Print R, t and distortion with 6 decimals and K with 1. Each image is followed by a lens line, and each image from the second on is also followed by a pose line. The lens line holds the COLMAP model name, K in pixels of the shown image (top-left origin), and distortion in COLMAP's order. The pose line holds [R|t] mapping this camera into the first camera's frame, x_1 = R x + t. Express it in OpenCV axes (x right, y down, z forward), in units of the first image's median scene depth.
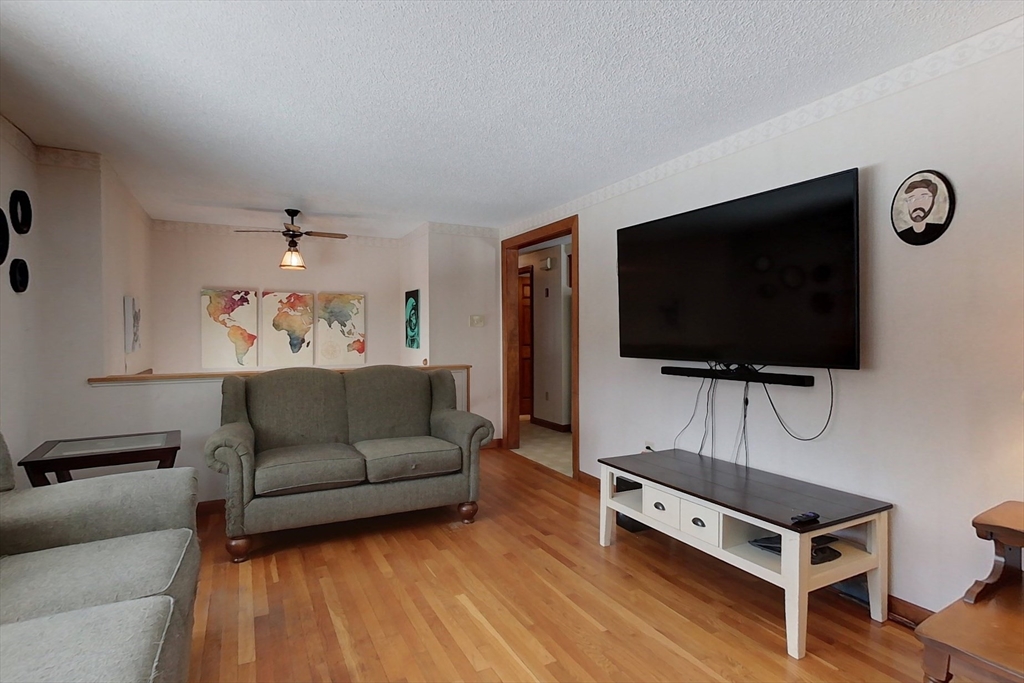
lens RADIAL K [[522.1, 0, 504.2], [0, 522.1, 337.9], [0, 0, 1]] dist [-0.001824, 0.000648]
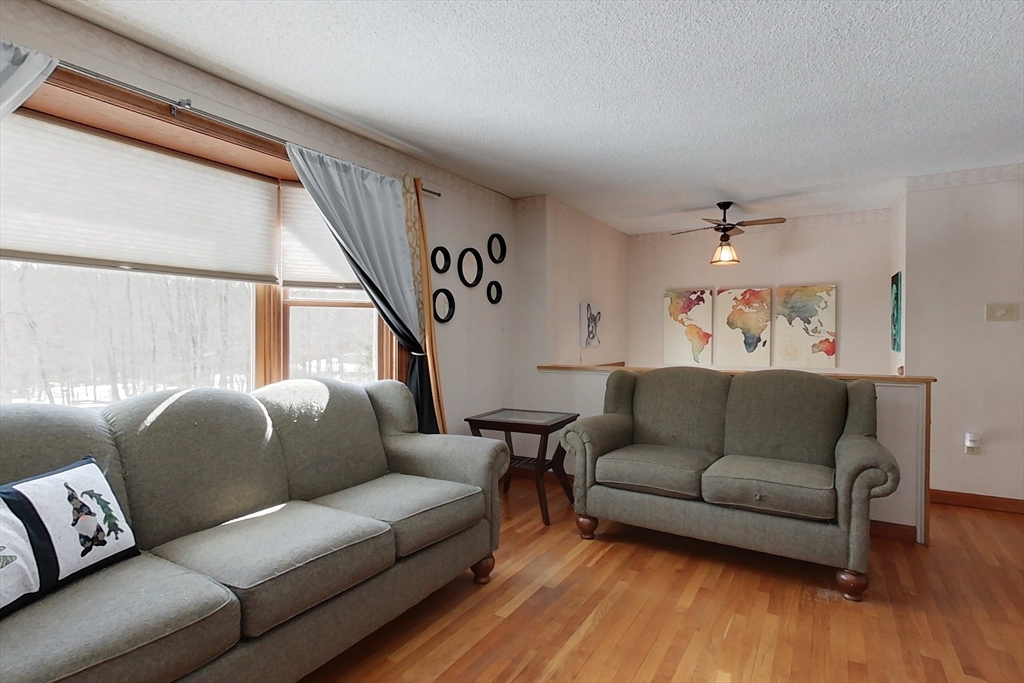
lens RADIAL K [[522.1, 0, 519.4], [0, 522.1, 338.3], [0, 0, 1]] dist [-0.001824, 0.000648]
pose [[0.526767, 0.008822, -0.849964, 0.295065], [-0.006010, 0.999960, 0.006654, -0.000943], [0.849989, 0.001603, 0.526799, 0.247992]]
